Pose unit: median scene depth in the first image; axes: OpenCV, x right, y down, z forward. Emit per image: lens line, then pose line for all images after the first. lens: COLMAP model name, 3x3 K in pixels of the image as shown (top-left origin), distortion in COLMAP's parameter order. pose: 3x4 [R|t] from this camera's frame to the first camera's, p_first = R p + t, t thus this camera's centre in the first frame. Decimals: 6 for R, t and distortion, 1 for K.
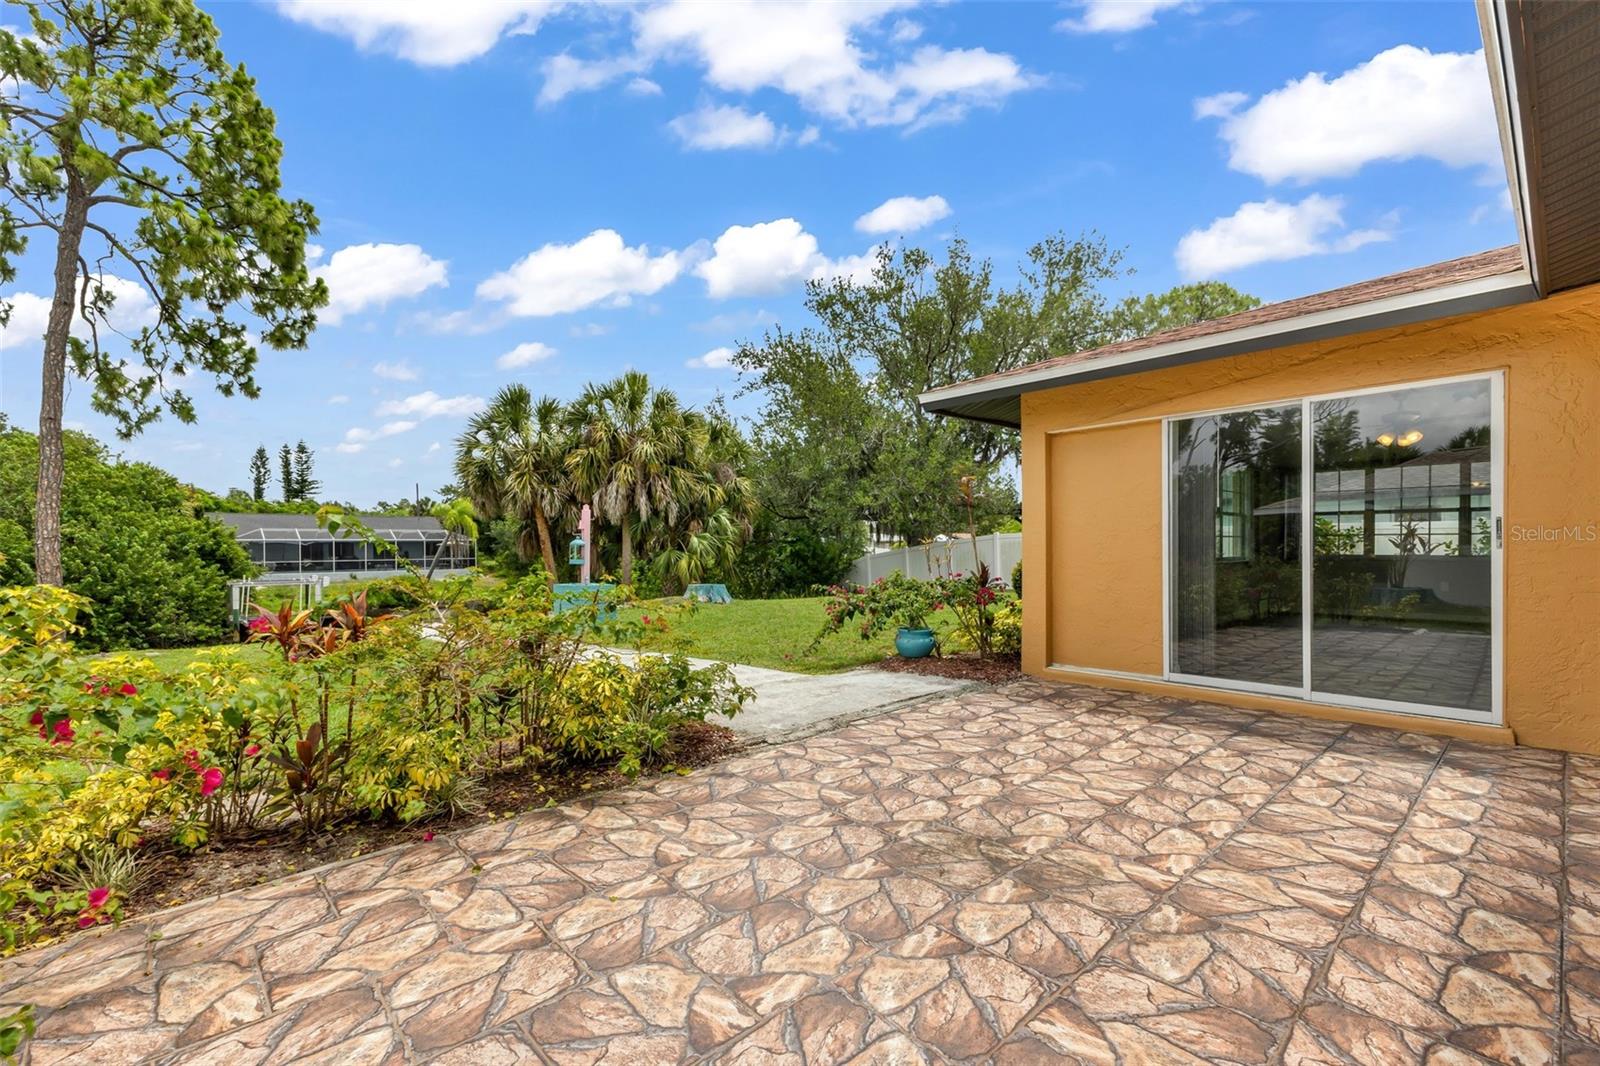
lens RADIAL K [[707.9, 0, 796.2], [0, 707.9, 545.8], [0, 0, 1]] dist [0.011472, -0.000111]
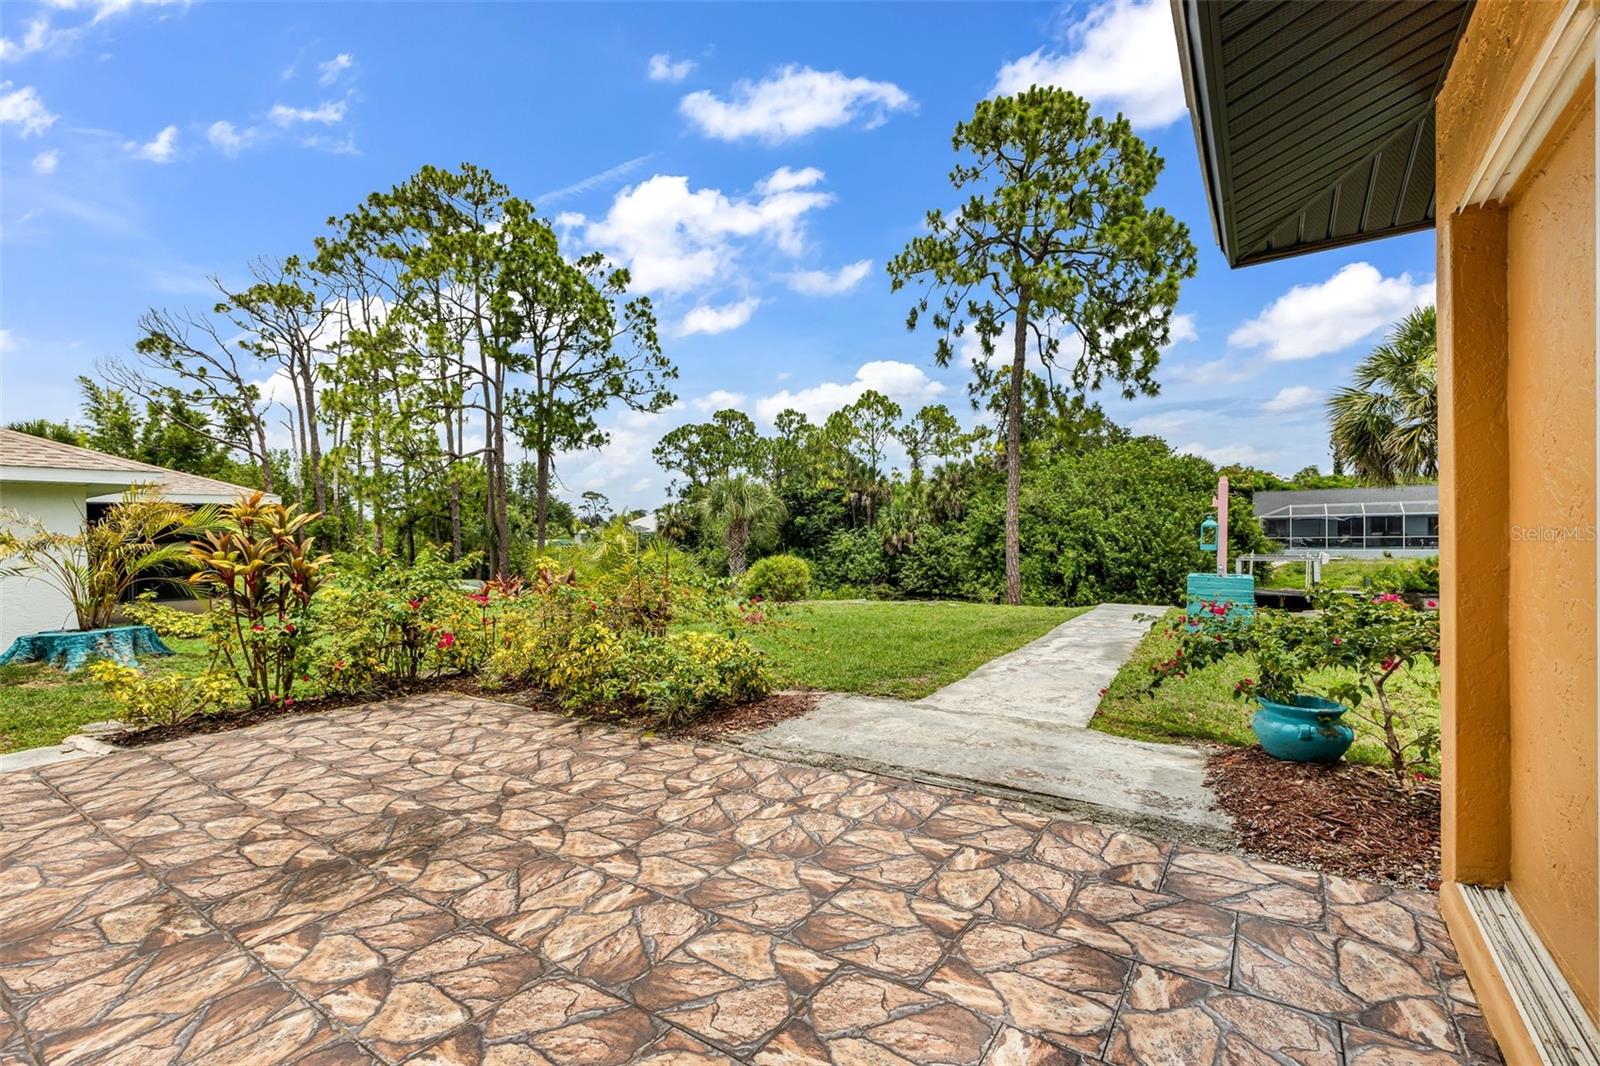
lens RADIAL K [[694.5, 0, 794.6], [0, 694.5, 537.2], [0, 0, 1]] dist [0.004514, -0.000353]
pose [[0.222509, 0.007751, -0.974900, 0.110977], [0.016177, 0.999801, 0.011641, -0.001739], [0.974796, -0.018361, 0.222339, 0.108425]]
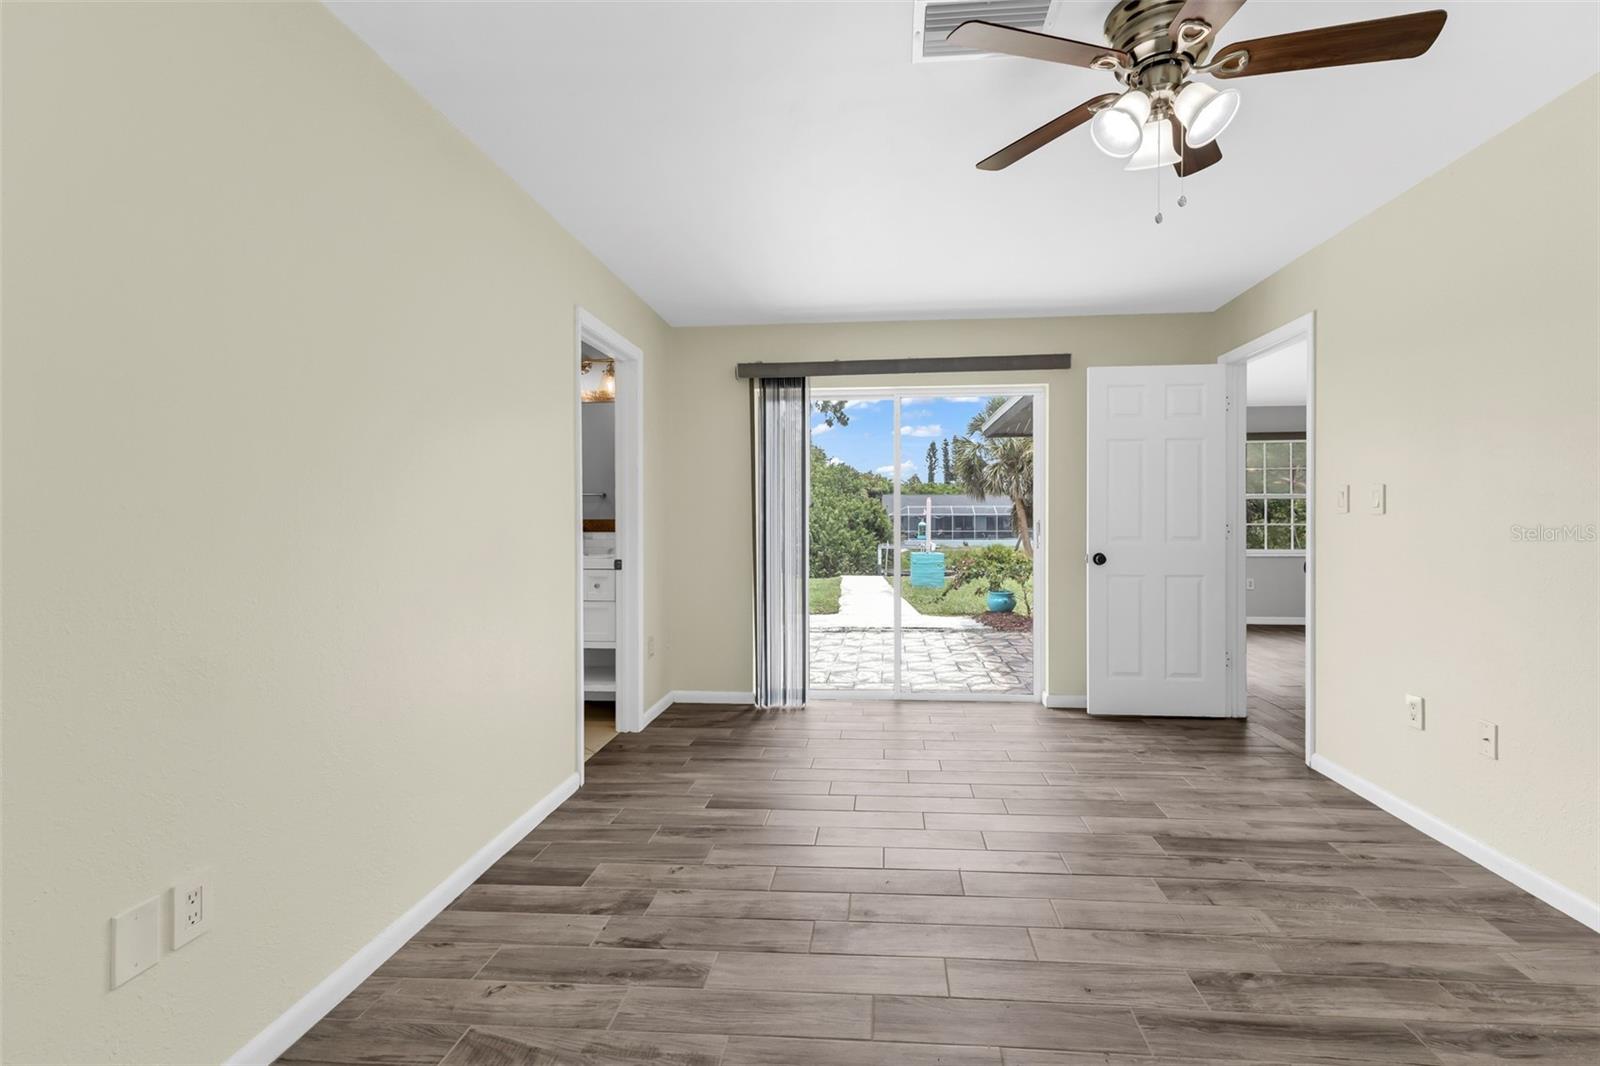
lens RADIAL K [[705.8, 0, 825.9], [0, 705.8, 527.1], [0, 0, 1]] dist [0.002136, 0.000085]
pose [[0.679715, 0.012372, -0.733372, 0.185370], [-0.002435, 0.999890, 0.014611, -0.005583], [0.733472, -0.008145, 0.679670, -0.034989]]
